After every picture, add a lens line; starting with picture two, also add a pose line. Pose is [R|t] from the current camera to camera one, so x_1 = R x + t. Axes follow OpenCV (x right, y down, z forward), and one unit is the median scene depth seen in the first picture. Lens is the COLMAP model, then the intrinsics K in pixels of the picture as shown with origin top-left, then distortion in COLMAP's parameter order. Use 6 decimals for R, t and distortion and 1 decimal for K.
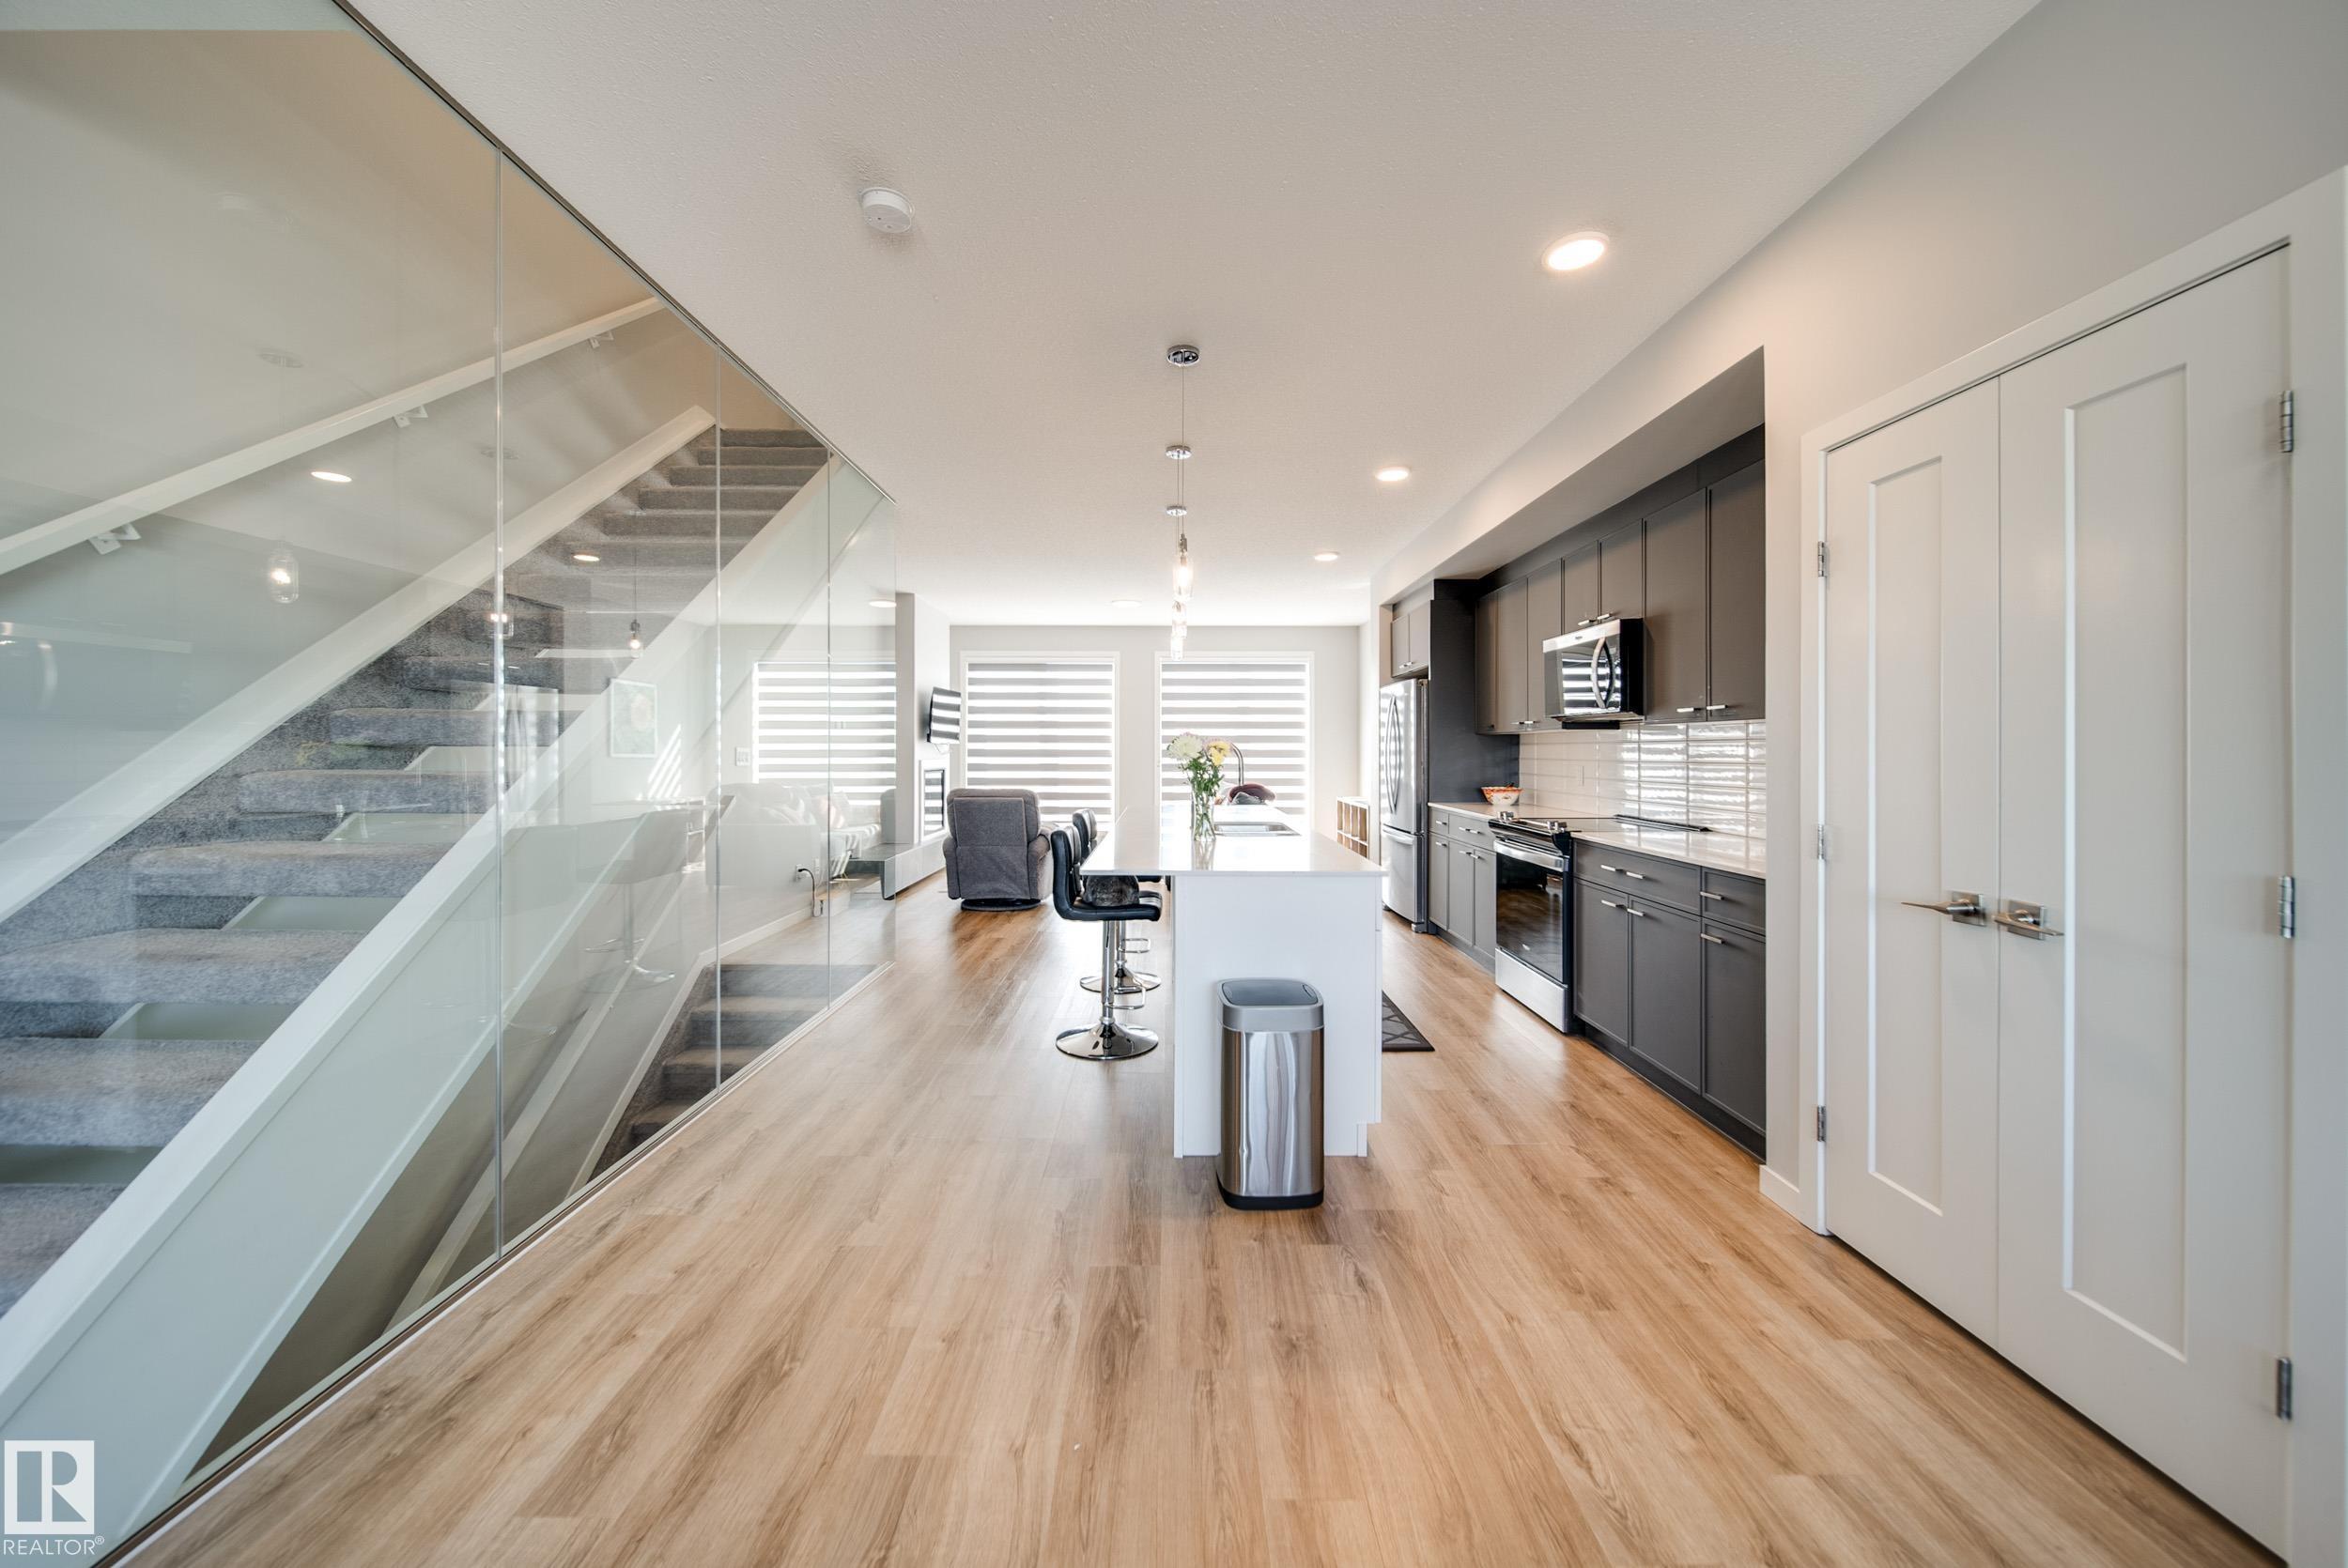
lens RADIAL K [[840.8, 0, 1181.7], [0, 840.8, 755.7], [0, 0, 1]] dist [-0.000144, -0.001622]
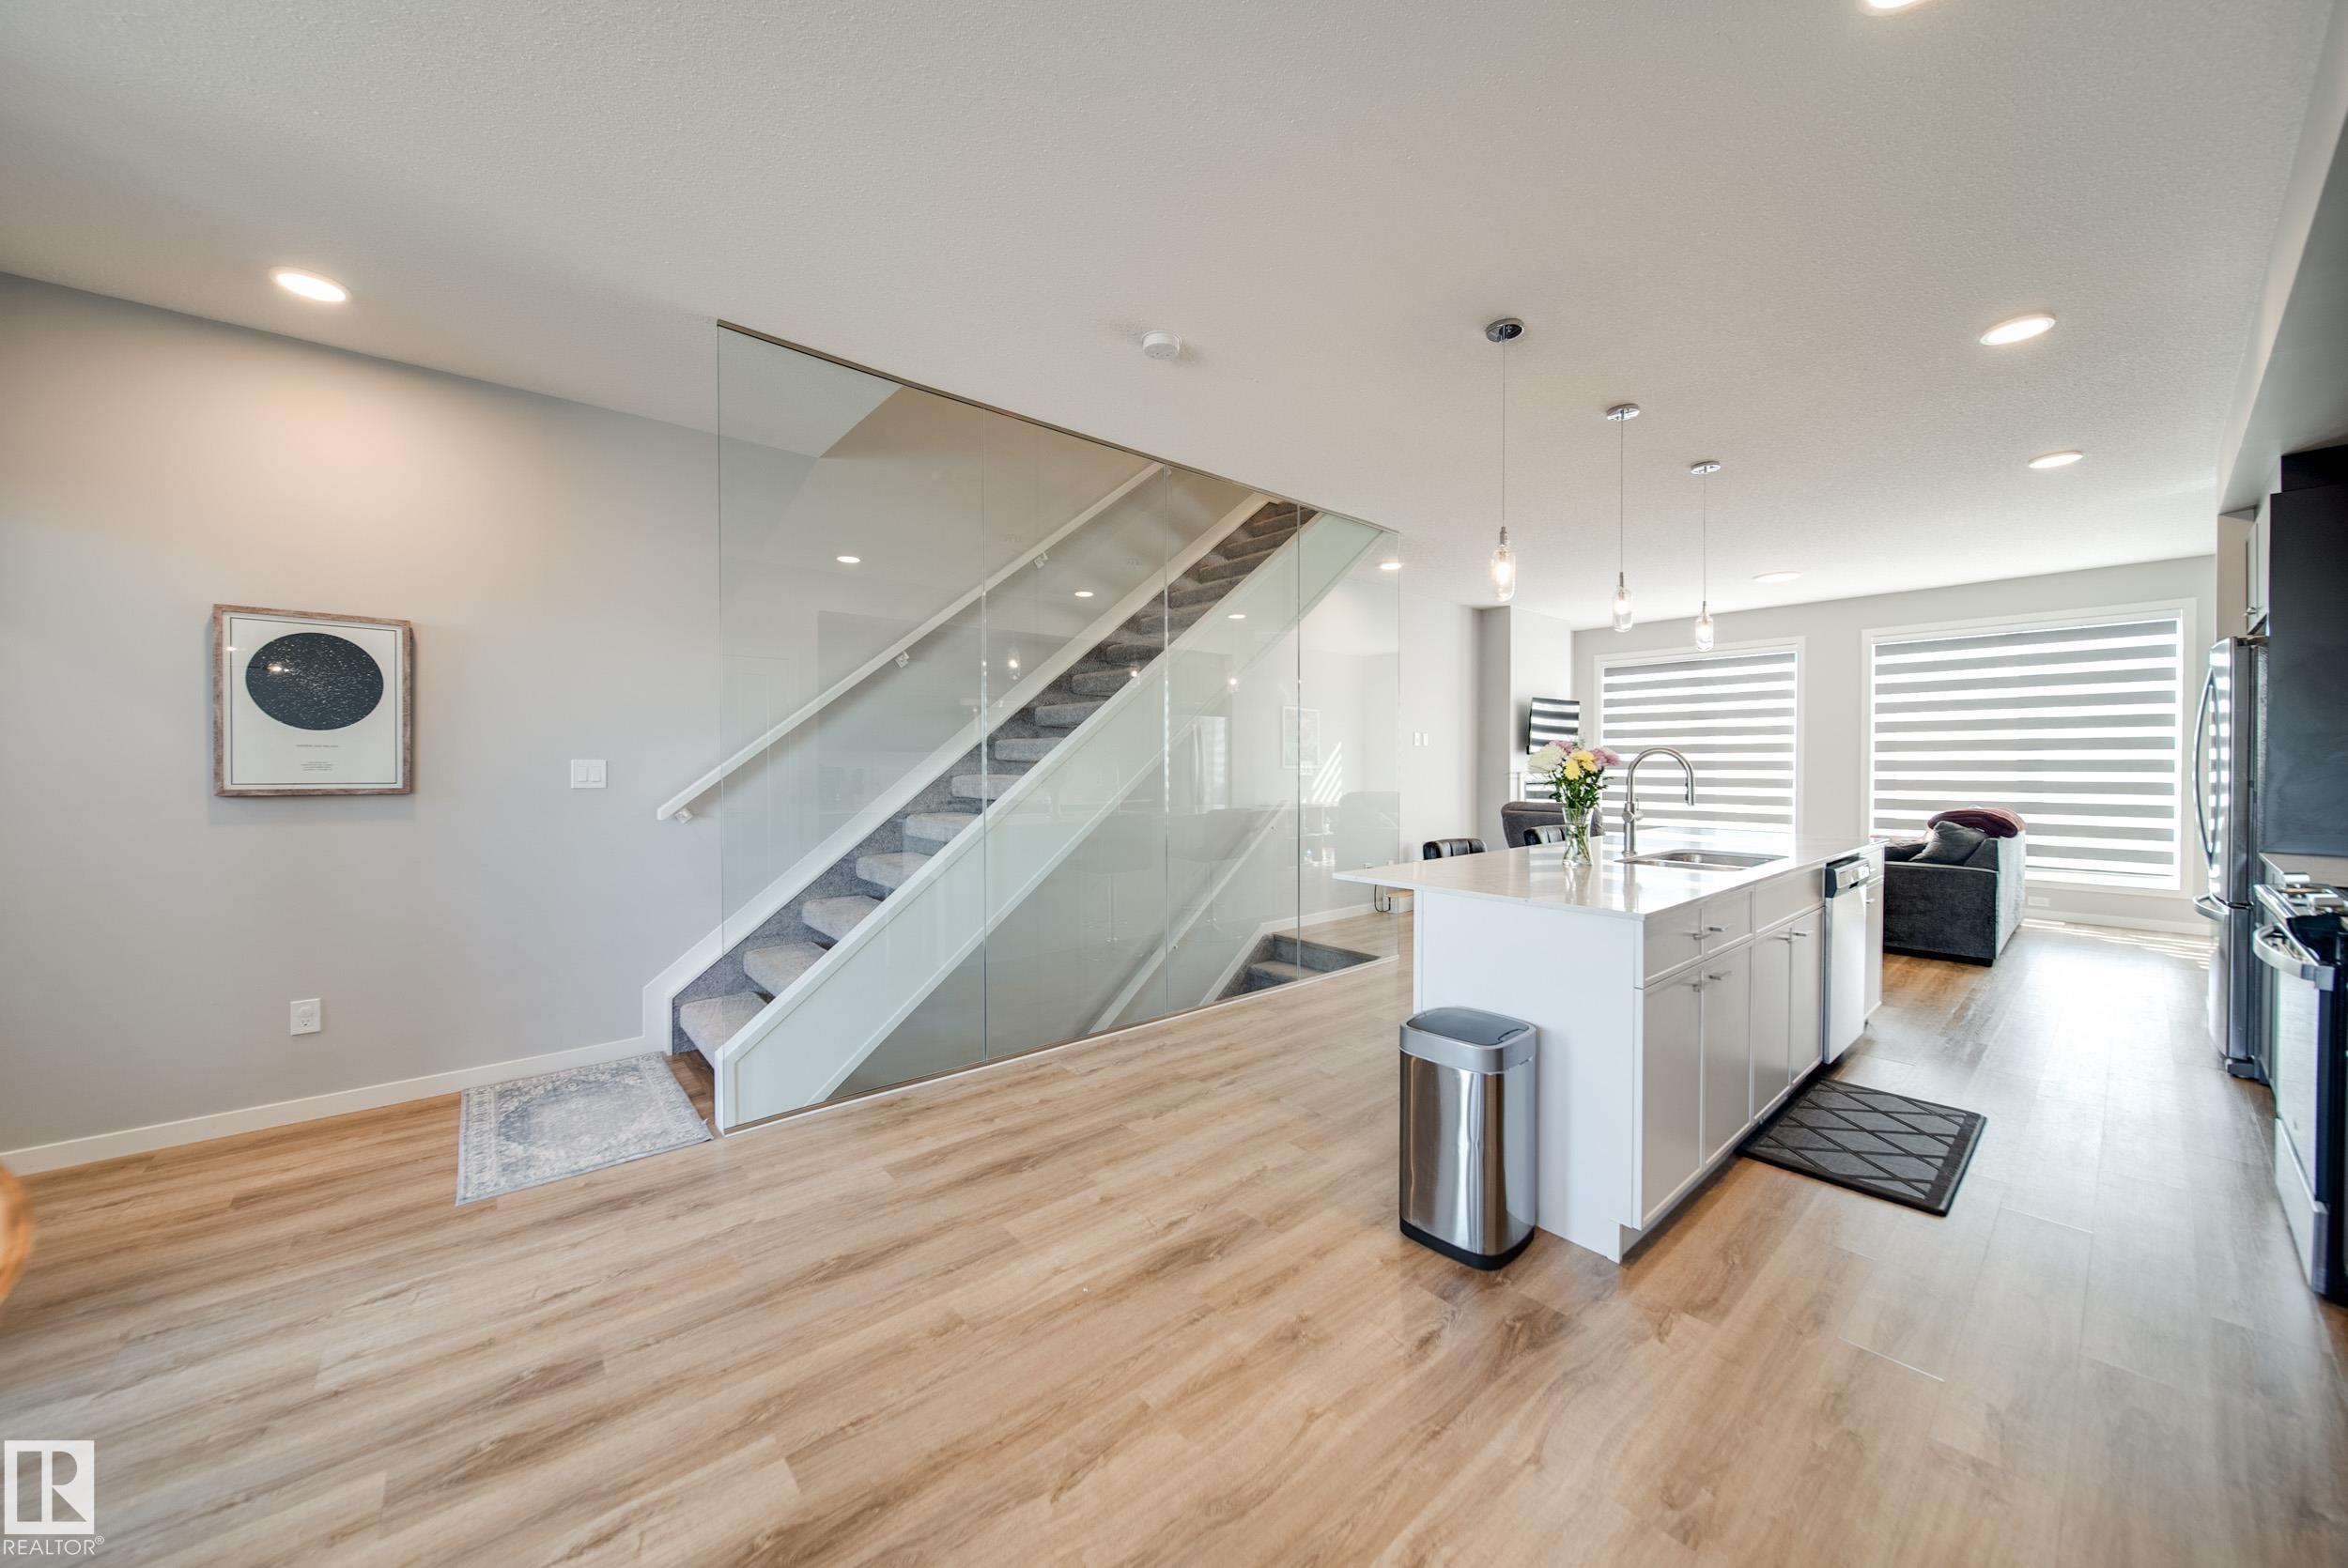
lens RADIAL K [[840.8, 0, 1163.3], [0, 840.8, 764.9], [0, 0, 1]] dist [-0.000144, -0.001622]
pose [[0.634866, 0.000241, -0.772622, 0.664693], [-0.003321, 0.999992, -0.002417, 0.002185], [0.772615, 0.004100, 0.634861, 0.174967]]
